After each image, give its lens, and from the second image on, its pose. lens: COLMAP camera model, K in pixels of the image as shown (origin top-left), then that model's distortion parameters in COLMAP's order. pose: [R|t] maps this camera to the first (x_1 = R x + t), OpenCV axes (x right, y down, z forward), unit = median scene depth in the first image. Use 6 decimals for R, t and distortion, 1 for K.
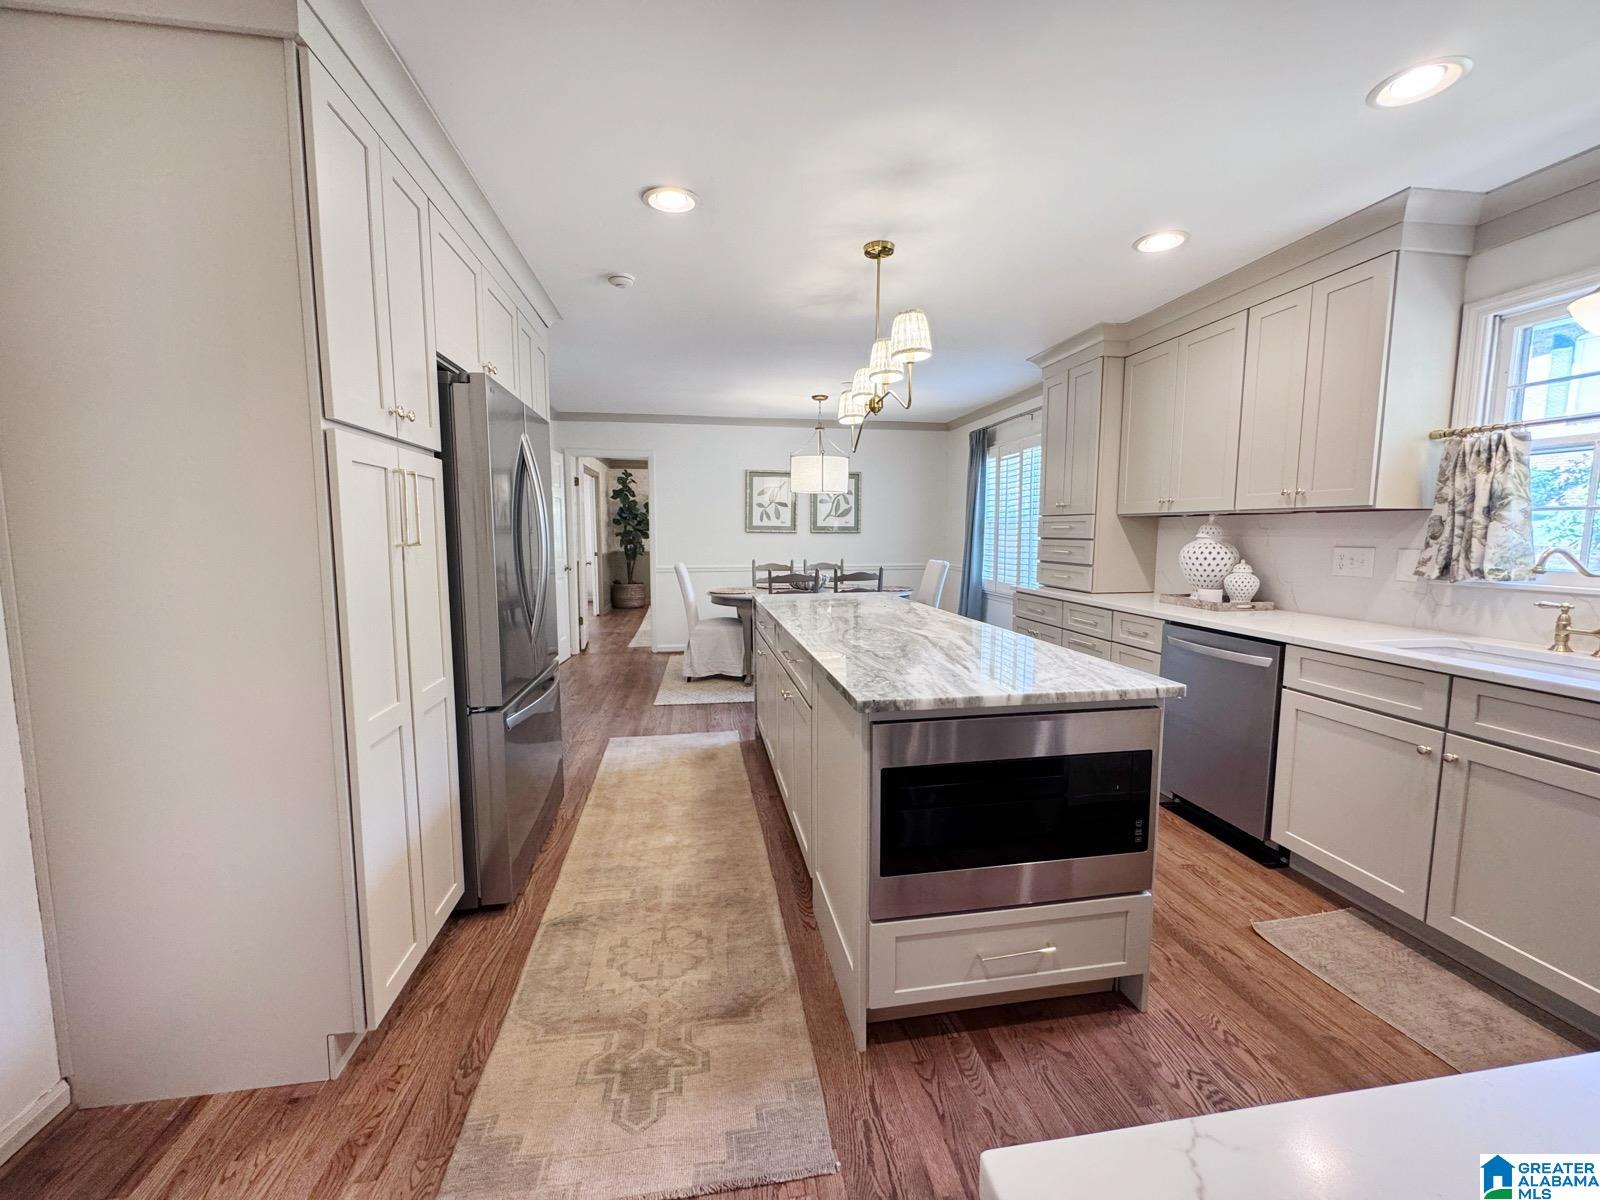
lens RADIAL K [[639.6, 0, 793.7], [0, 639.6, 592.3], [0, 0, 1]] dist [-0.013470, -0.000055]
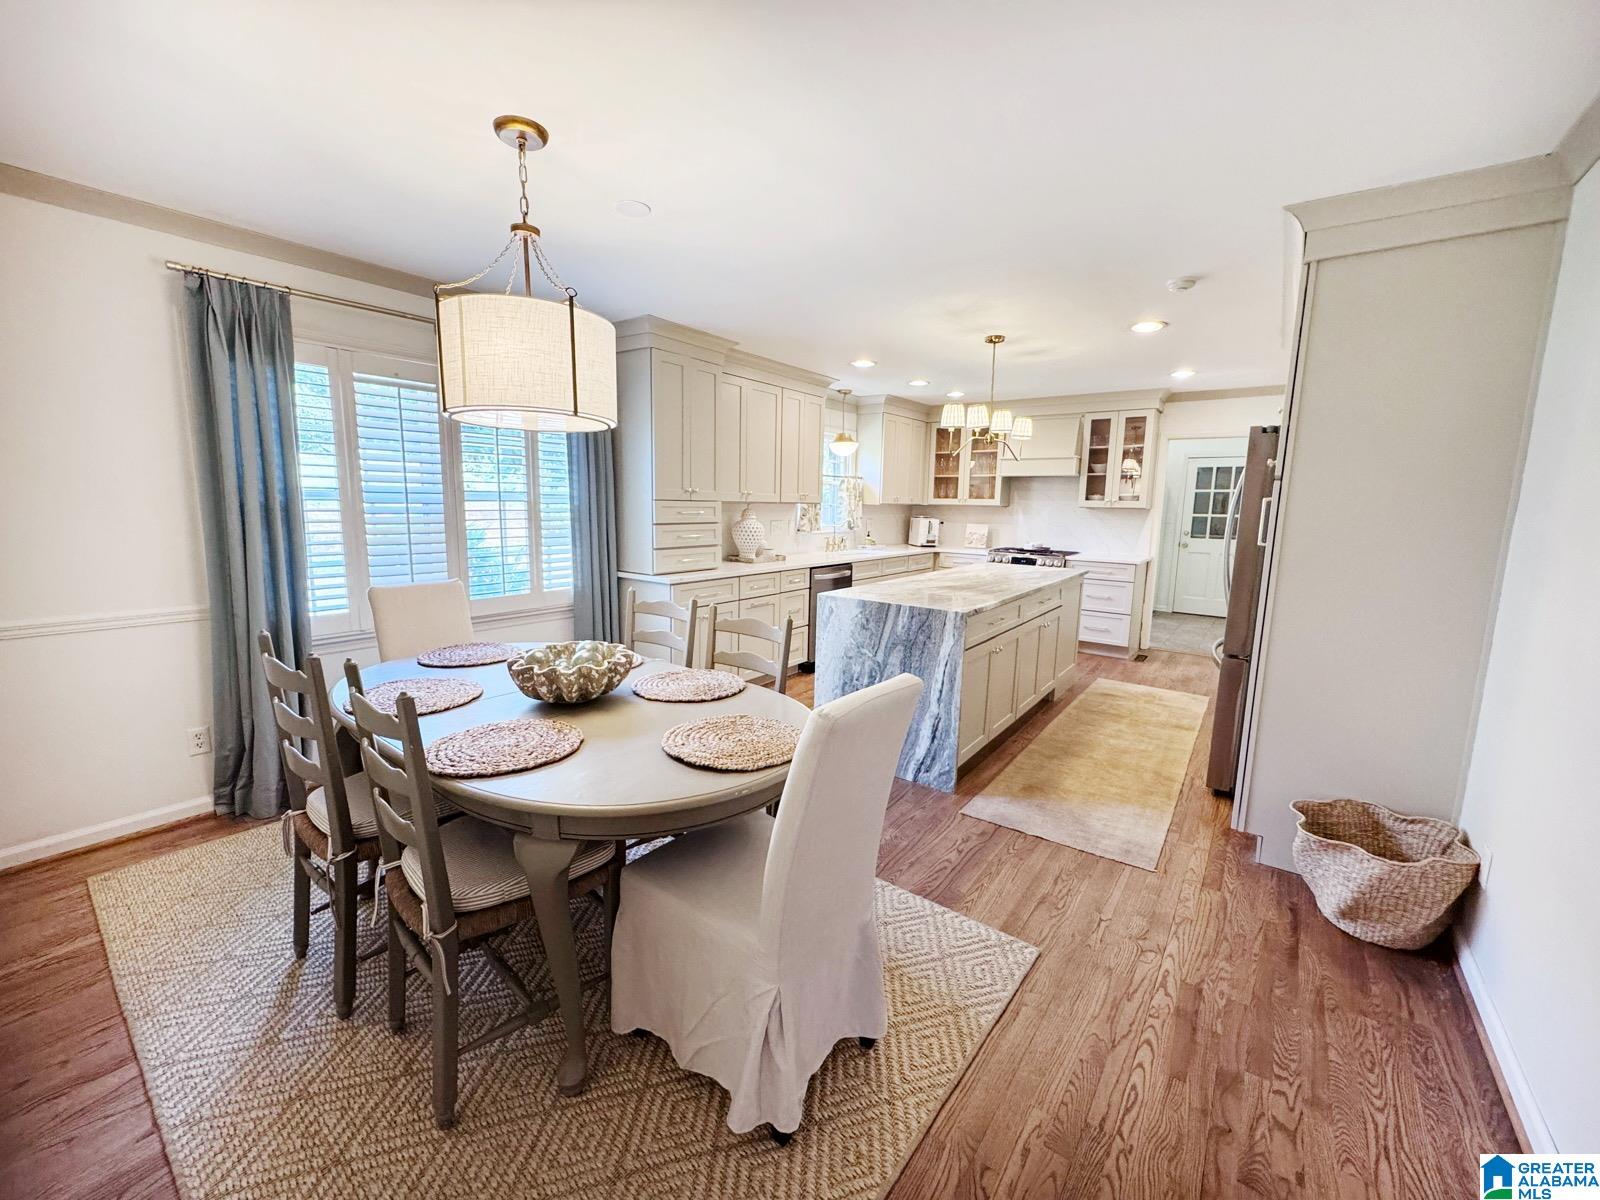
lens RADIAL K [[639.6, 0, 792.8], [0, 639.6, 600.3], [0, 0, 1]] dist [-0.013470, -0.000055]
pose [[-0.696283, -0.125332, 0.706741, -0.673974], [0.051934, 0.973259, 0.223762, -0.285431], [-0.715886, 0.192506, -0.671154, 2.443260]]
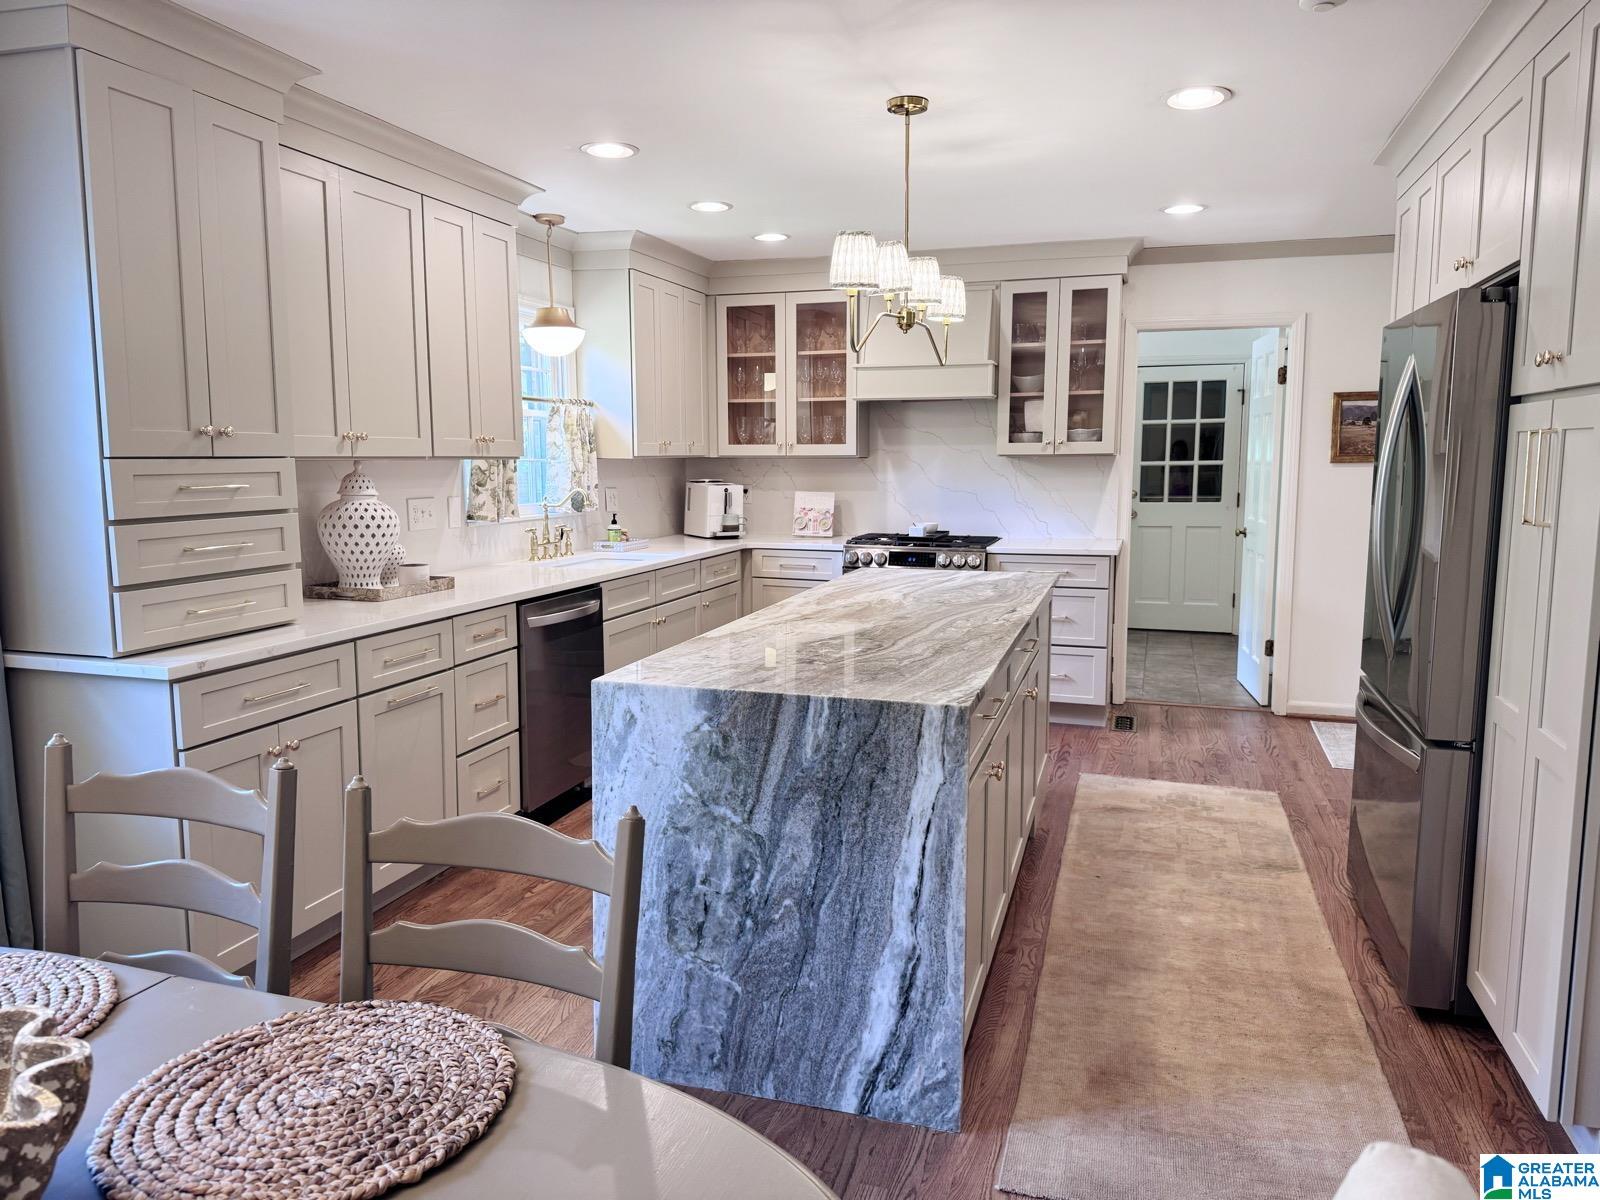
lens RADIAL K [[1129.9, 0, 795.2], [0, 1129.9, 592.5], [0, 0, 1]] dist [0.044985, -0.038927]
pose [[-0.896702, -0.055713, 0.439114, -0.346591], [0.042823, 0.976474, 0.211338, -0.266089], [-0.440558, 0.208312, -0.873221, 2.258871]]
